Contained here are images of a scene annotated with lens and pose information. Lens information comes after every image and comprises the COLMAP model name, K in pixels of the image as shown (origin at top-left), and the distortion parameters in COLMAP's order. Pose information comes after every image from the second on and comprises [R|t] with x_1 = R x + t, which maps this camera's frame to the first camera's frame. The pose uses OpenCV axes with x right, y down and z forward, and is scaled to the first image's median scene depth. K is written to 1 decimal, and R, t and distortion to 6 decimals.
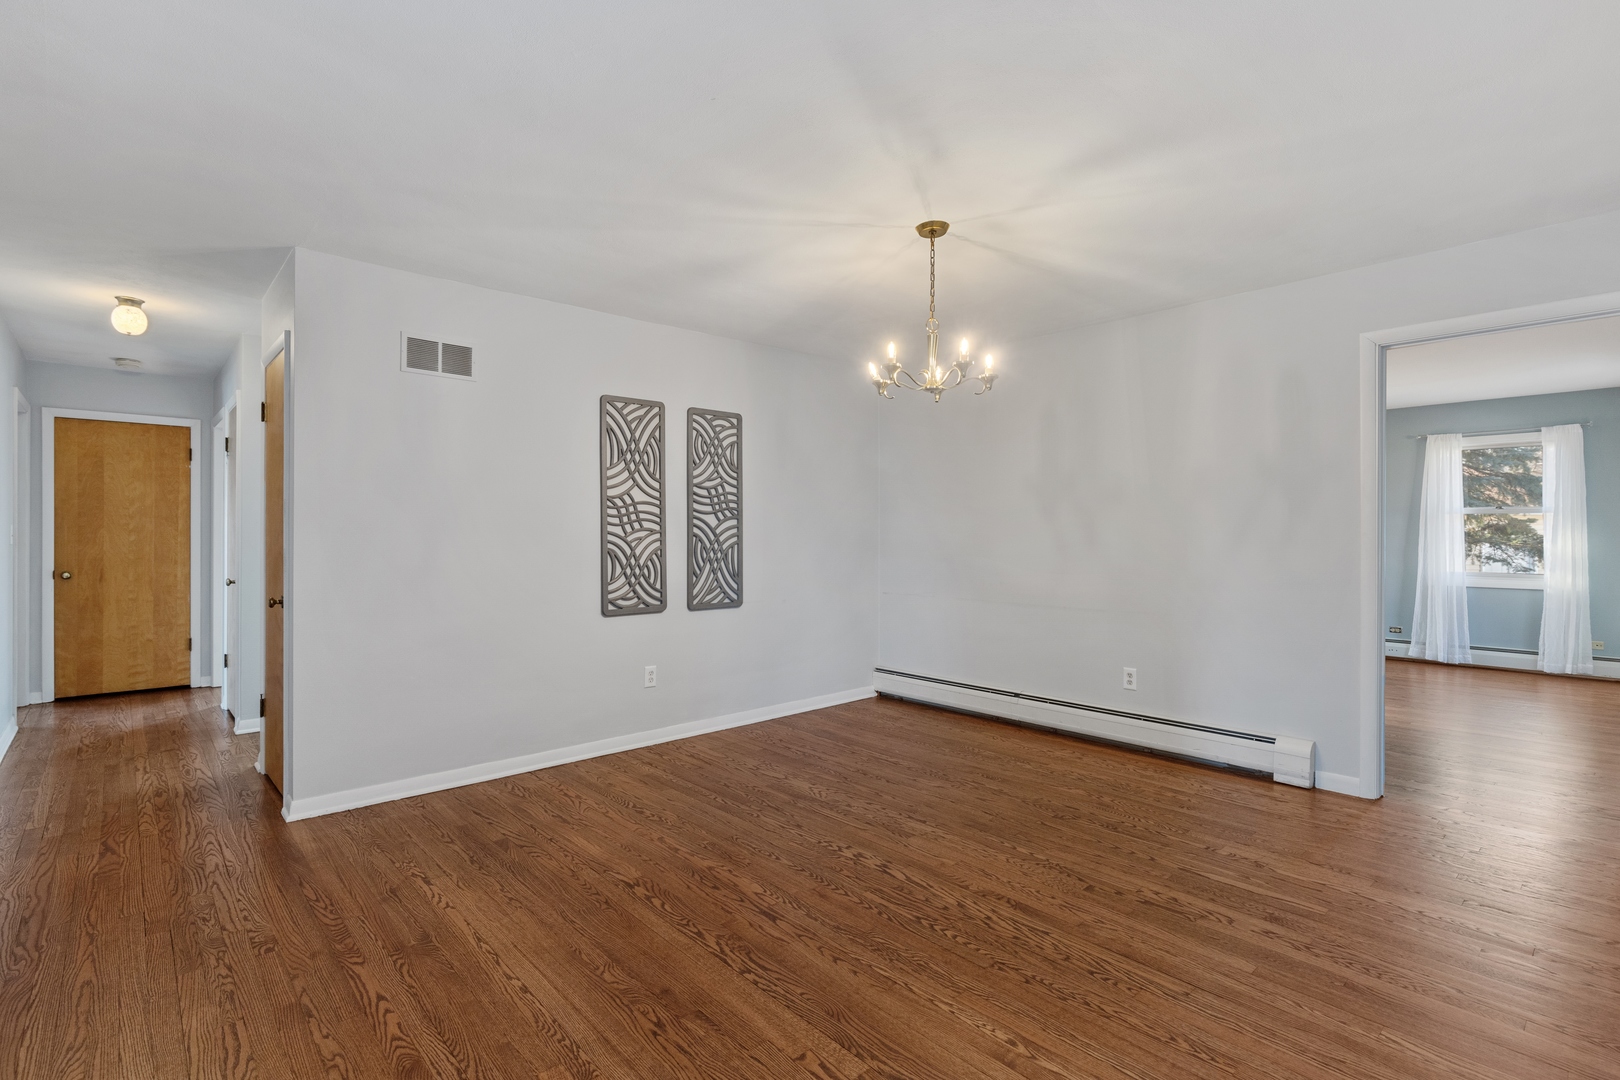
lens RADIAL K [[763.6, 0, 841.1], [0, 763.6, 531.2], [0, 0, 1]] dist [-0.002844, -0.000844]
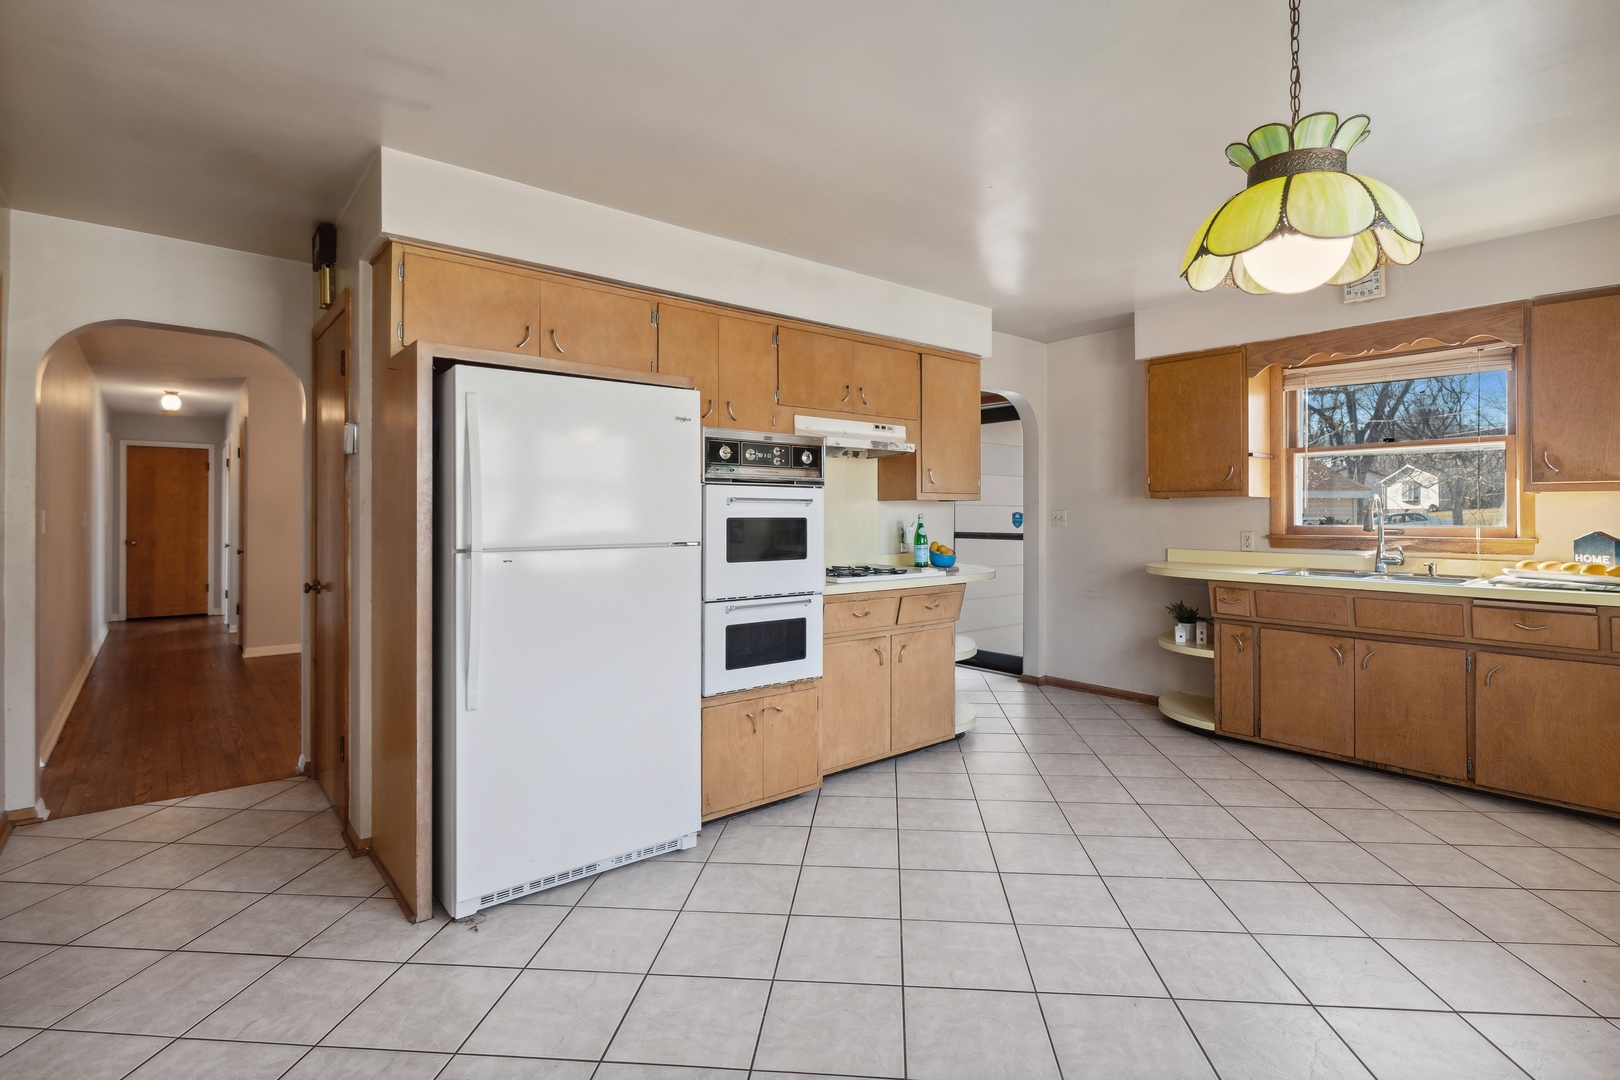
lens RADIAL K [[763.6, 0, 813.9], [0, 763.6, 507.3], [0, 0, 1]] dist [-0.002844, -0.000844]
pose [[0.998708, -0.001024, -0.050807, 0.638827], [0.000677, 0.999976, -0.006847, -0.006476], [0.050813, 0.006804, 0.998685, -0.682528]]
